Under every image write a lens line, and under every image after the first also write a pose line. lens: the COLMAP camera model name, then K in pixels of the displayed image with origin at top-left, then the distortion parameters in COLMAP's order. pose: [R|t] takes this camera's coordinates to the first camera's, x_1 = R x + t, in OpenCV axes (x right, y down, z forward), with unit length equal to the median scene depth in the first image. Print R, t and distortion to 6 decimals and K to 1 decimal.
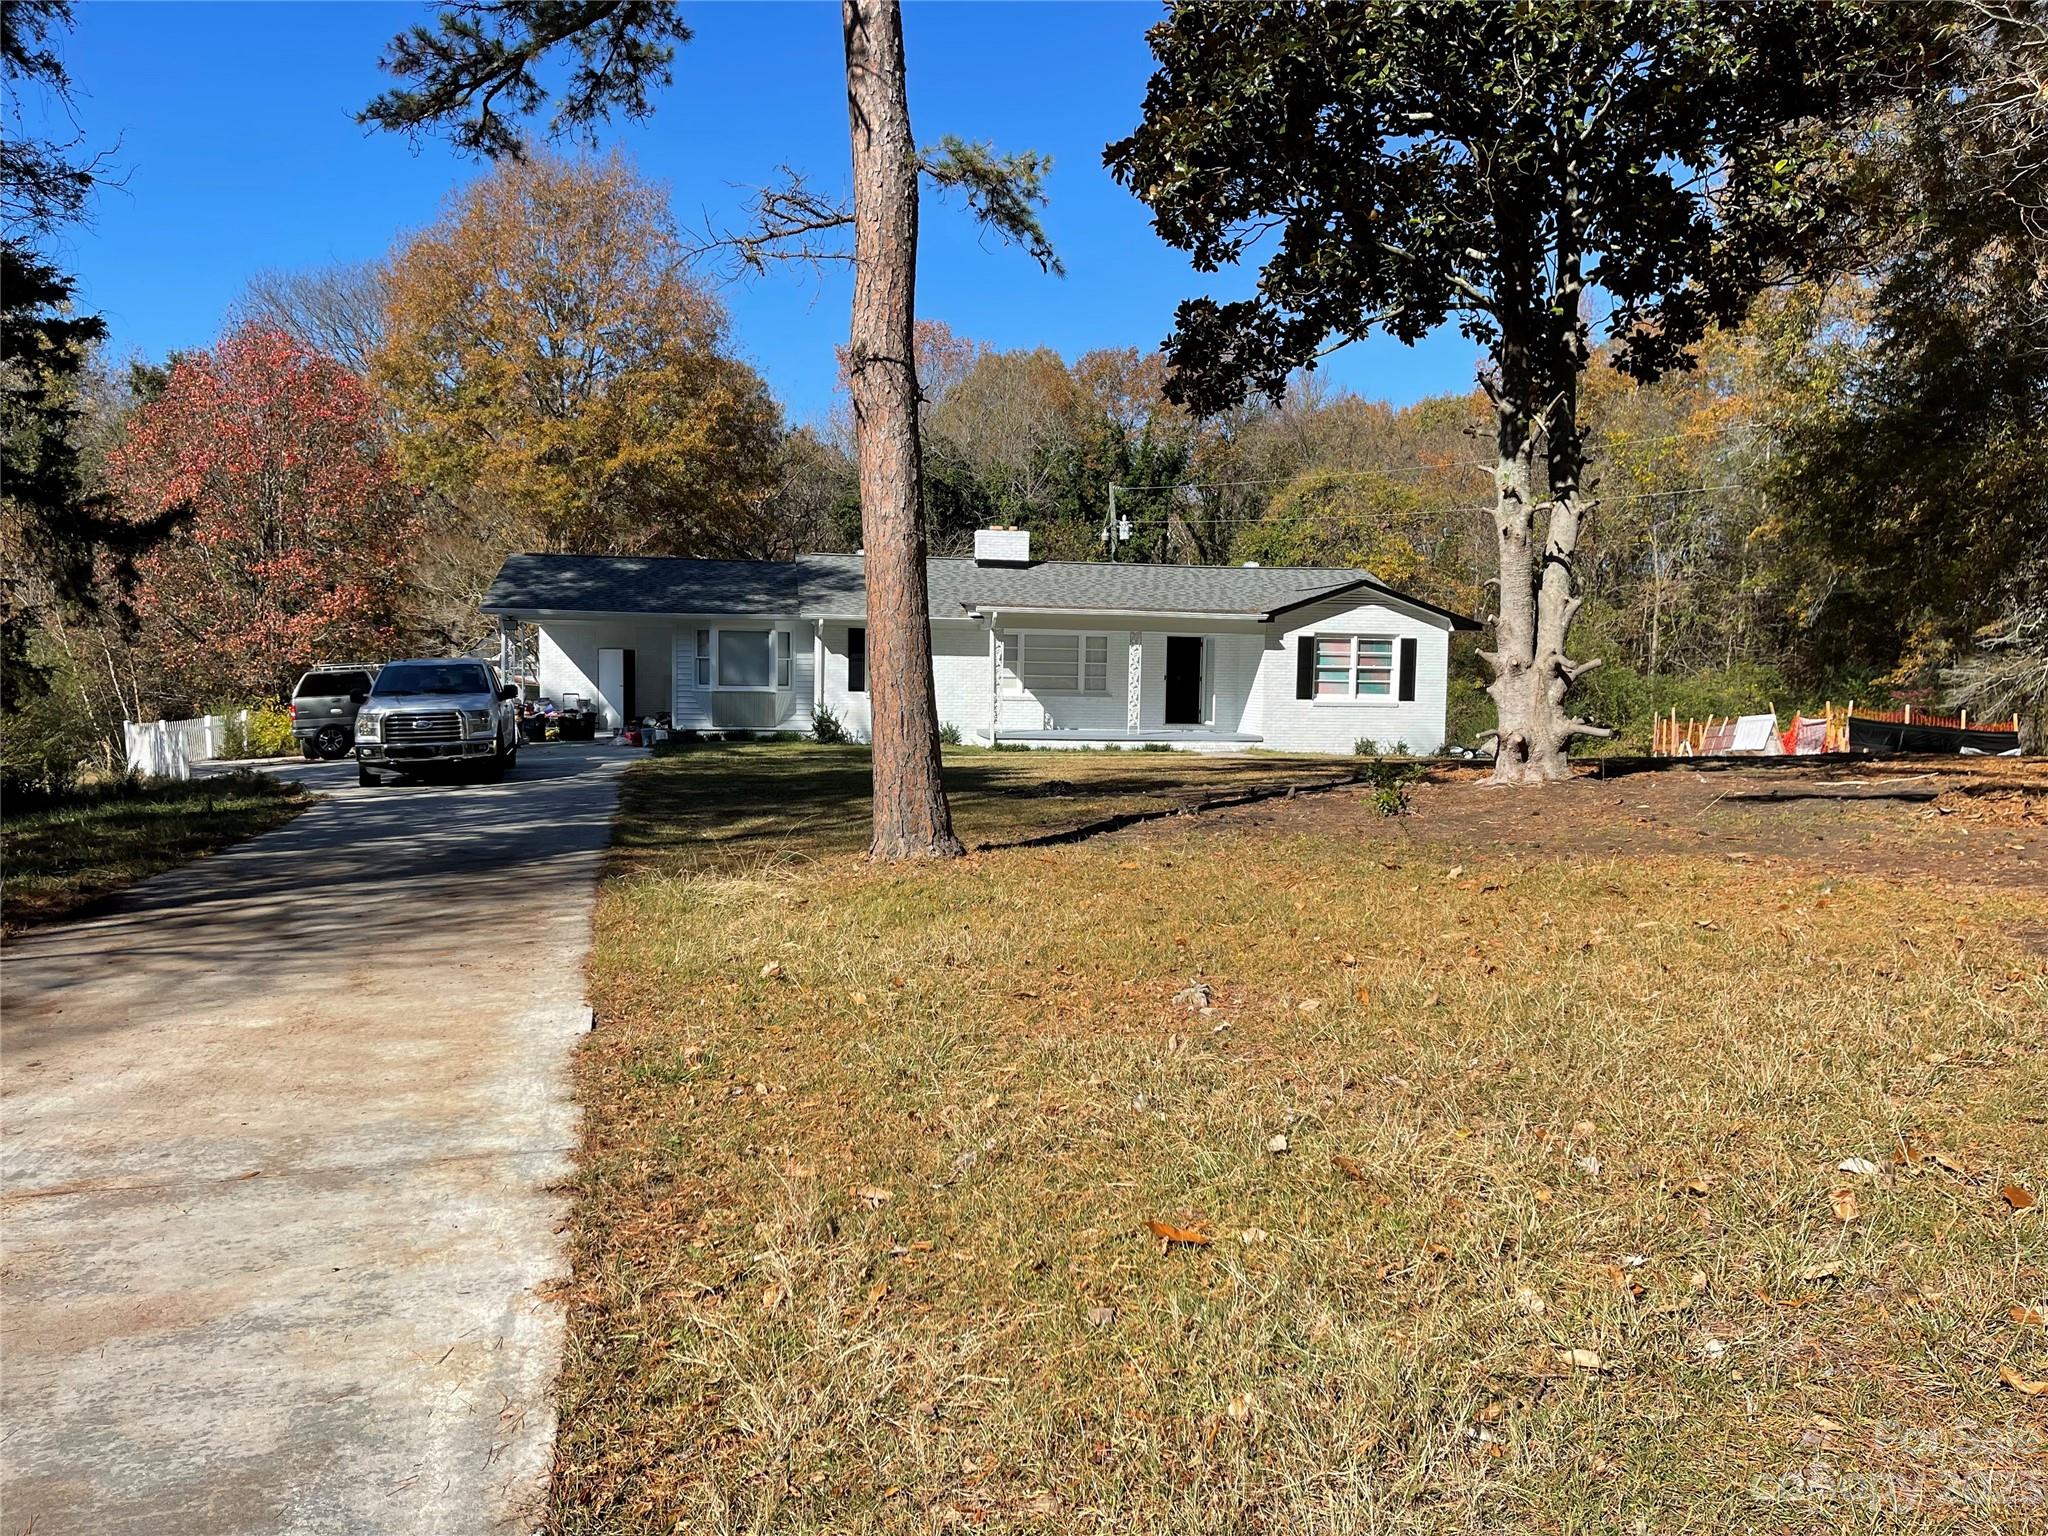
lens RADIAL K [[1547.1, 0, 1037.0], [0, 1547.1, 765.3], [0, 0, 1]] dist [0.038824, 0.000456]
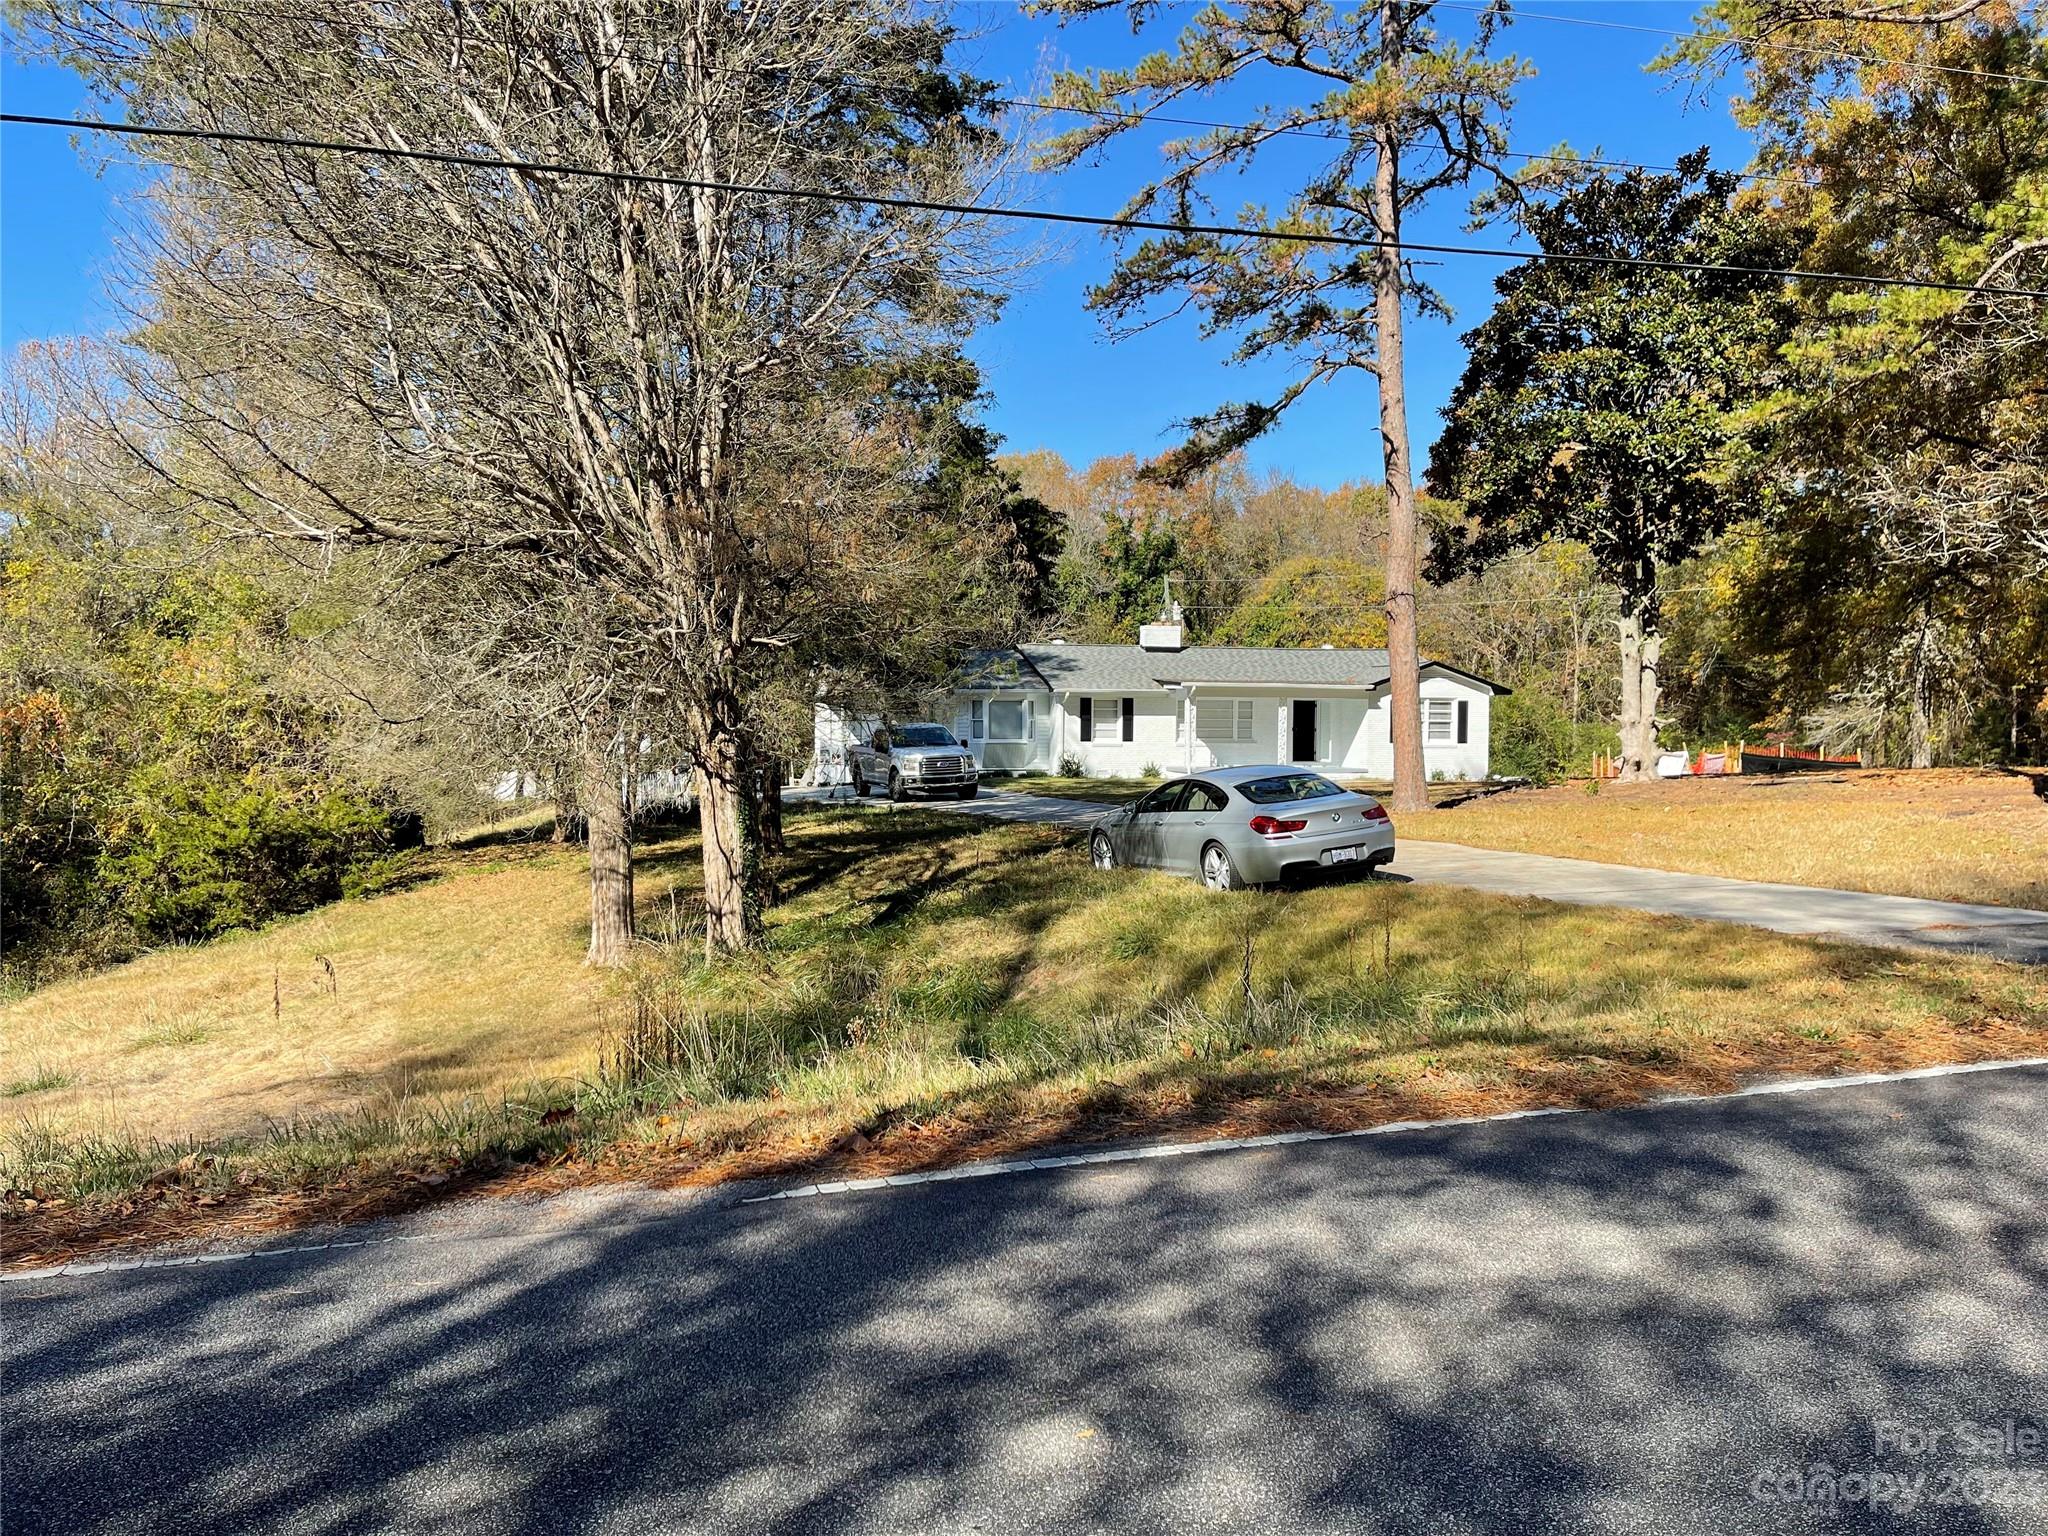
lens RADIAL K [[1547.1, 0, 1014.6], [0, 1547.1, 767.7], [0, 0, 1]] dist [0.038824, 0.000456]
pose [[0.997332, -0.013592, 0.071719, -0.285669], [0.015834, 0.999401, -0.030786, 0.019313], [-0.071258, 0.031839, 0.996950, -0.421433]]
